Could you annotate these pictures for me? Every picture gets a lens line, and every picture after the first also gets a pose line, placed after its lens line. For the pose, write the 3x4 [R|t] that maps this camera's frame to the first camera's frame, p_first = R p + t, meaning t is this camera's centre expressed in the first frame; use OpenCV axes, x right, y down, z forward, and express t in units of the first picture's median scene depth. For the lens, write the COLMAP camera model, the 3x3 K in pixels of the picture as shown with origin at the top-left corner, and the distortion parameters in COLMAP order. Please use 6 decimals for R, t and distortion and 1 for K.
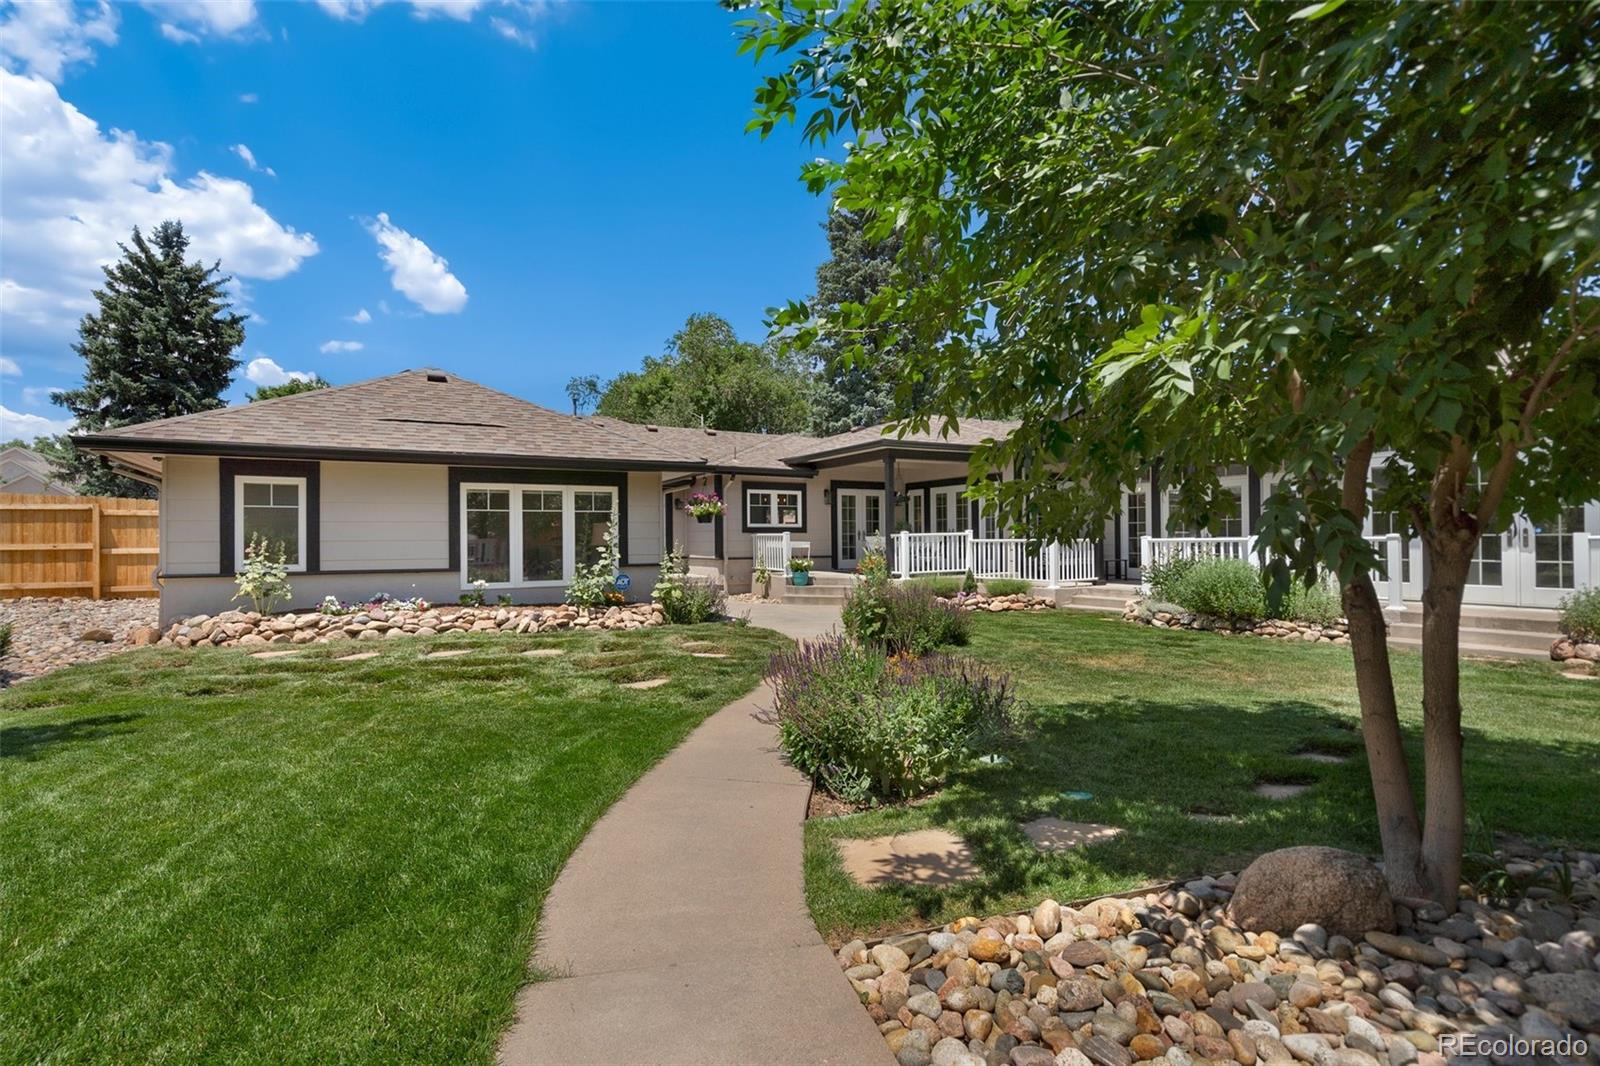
lens RADIAL K [[749.6, 0, 788.3], [0, 749.6, 539.3], [0, 0, 1]] dist [-0.000418, 0.000032]
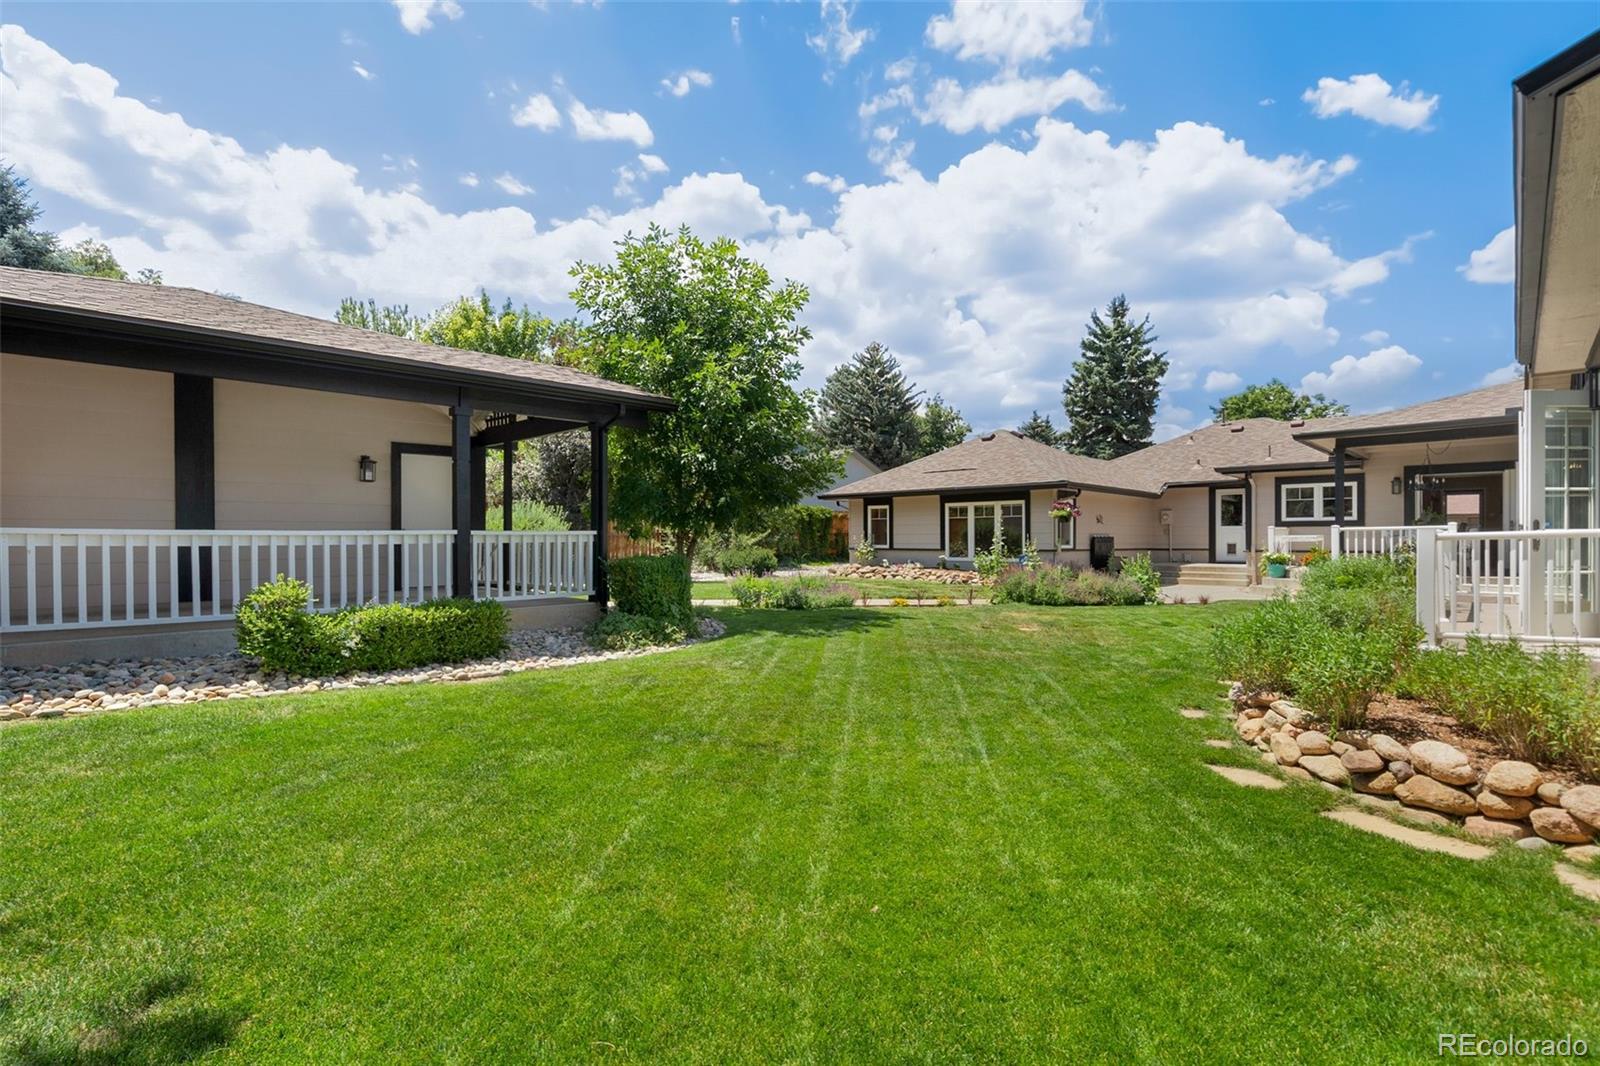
lens RADIAL K [[752.9, 0, 798.2], [0, 752.9, 542.3], [0, 0, 1]] dist [-0.002817, 0.006181]
pose [[0.346086, 0.007222, -0.938175, 1.121809], [0.002533, 0.999960, 0.008632, 0.004311], [0.938199, -0.005364, 0.346054, 0.000618]]
